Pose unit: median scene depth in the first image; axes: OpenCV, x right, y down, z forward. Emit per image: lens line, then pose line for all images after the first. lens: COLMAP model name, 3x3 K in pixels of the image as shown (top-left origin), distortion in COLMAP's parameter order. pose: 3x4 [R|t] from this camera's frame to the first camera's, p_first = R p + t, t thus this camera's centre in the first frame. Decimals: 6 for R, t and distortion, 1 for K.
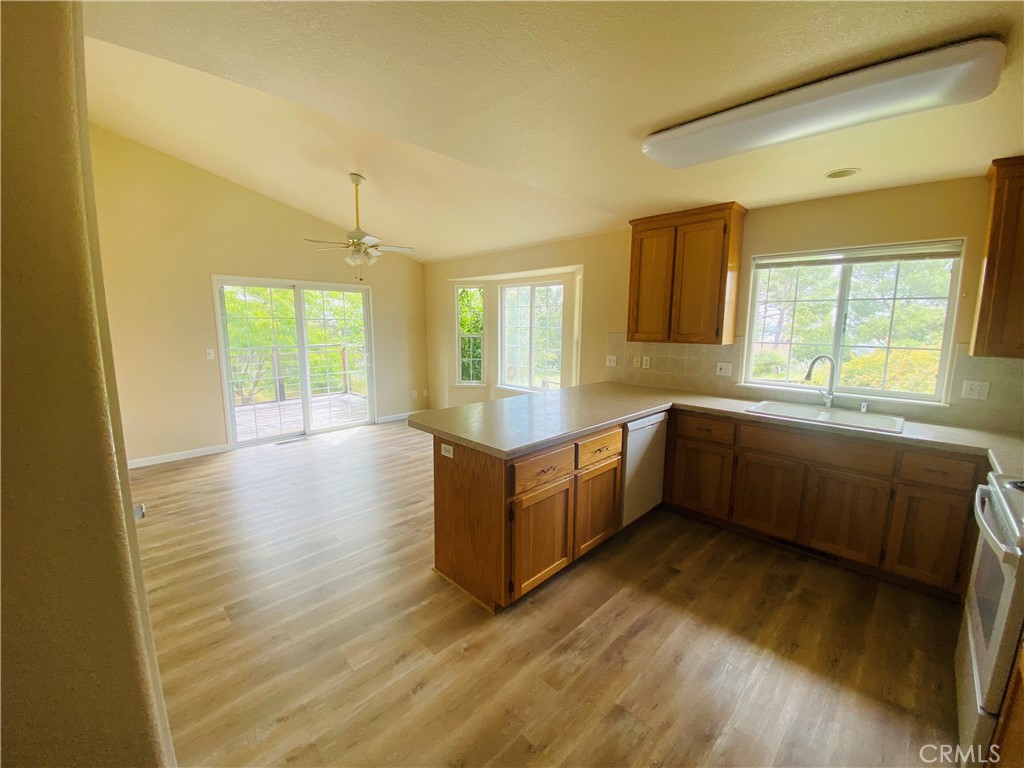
lens RADIAL K [[409.7, 0, 515.8], [0, 409.7, 384.2], [0, 0, 1]] dist [0.013585, -0.019070]
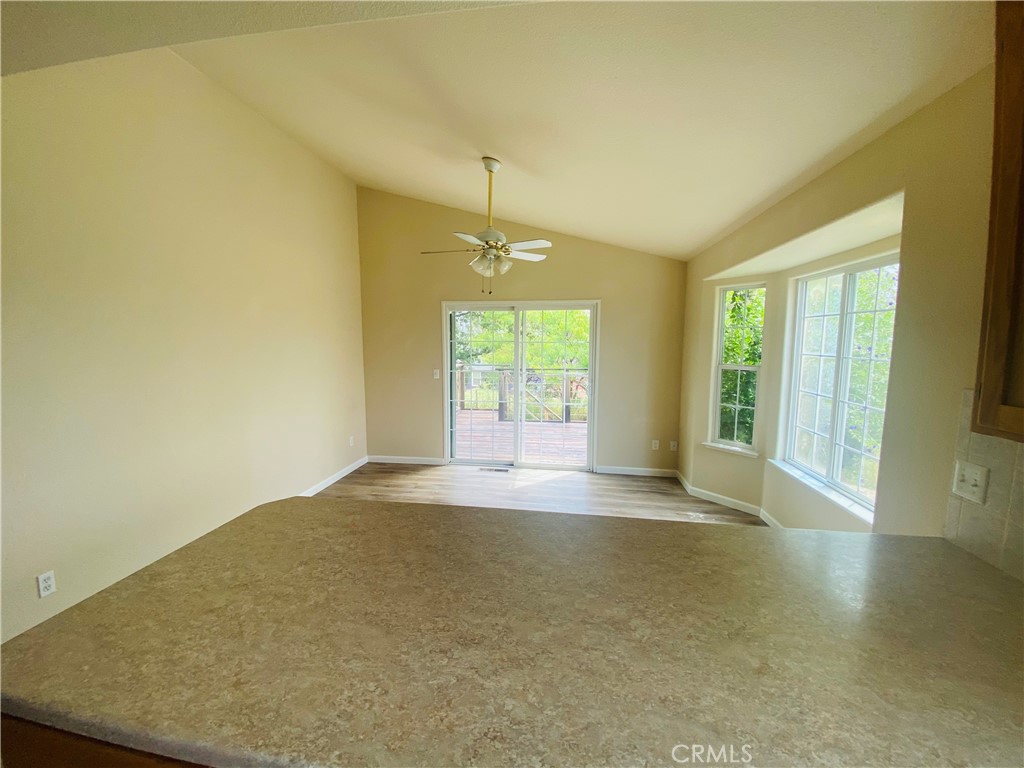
lens RADIAL K [[409.7, 0, 515.8], [0, 409.7, 384.2], [0, 0, 1]] dist [0.013585, -0.019070]
pose [[0.590987, 0.083671, -0.802330, 0.201996], [-0.121029, 0.992545, 0.014359, -0.069356], [0.797550, 0.088620, 0.596708, 0.410601]]
